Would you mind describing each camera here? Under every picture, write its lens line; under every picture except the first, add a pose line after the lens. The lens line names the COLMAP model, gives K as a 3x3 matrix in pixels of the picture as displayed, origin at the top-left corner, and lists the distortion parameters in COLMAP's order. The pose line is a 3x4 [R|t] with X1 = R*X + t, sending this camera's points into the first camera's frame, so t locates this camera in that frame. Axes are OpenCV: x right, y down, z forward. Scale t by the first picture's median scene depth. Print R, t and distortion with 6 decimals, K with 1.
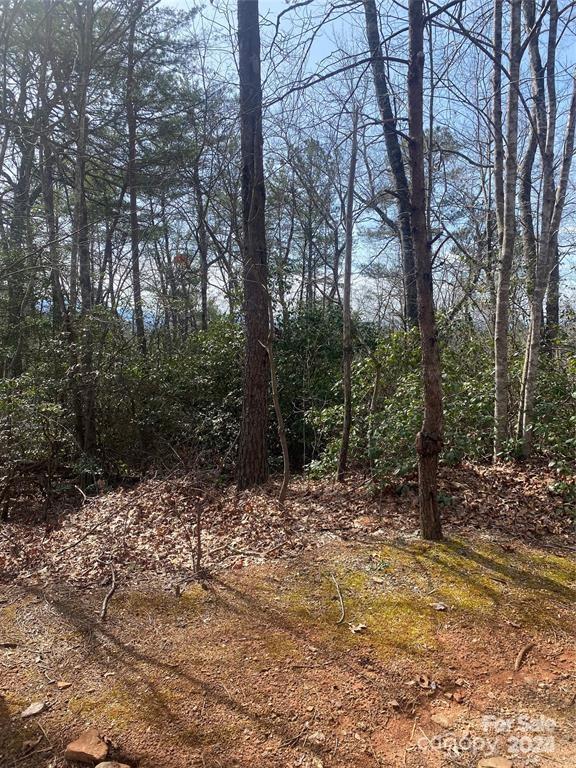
lens RADIAL K [[557.4, 0, 296.4], [0, 557.4, 395.0], [0, 0, 1]] dist [-0.008015, -0.006527]
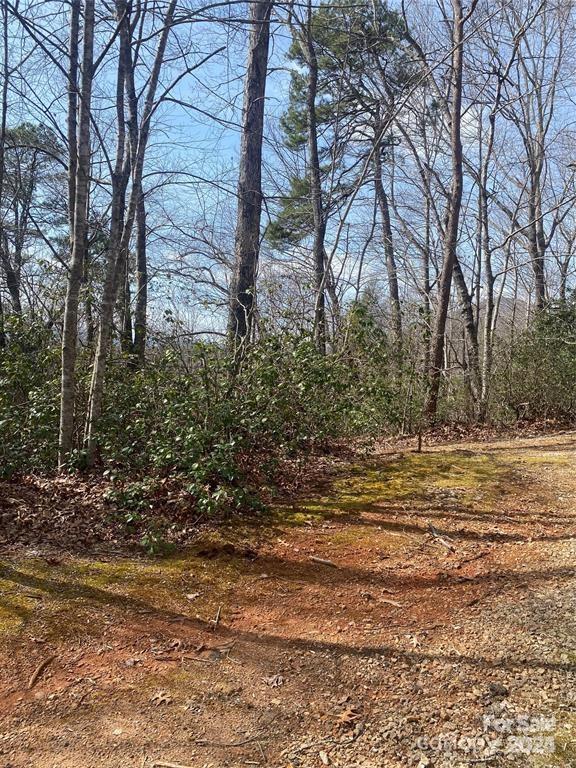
lens RADIAL K [[557.4, 0, 296.4], [0, 557.4, 395.0], [0, 0, 1]] dist [-0.008015, -0.006527]
pose [[0.791428, 0.022667, 0.610843, 0.104240], [-0.007907, 0.999608, -0.026849, 0.005858], [-0.611212, 0.016419, 0.791297, -0.033365]]
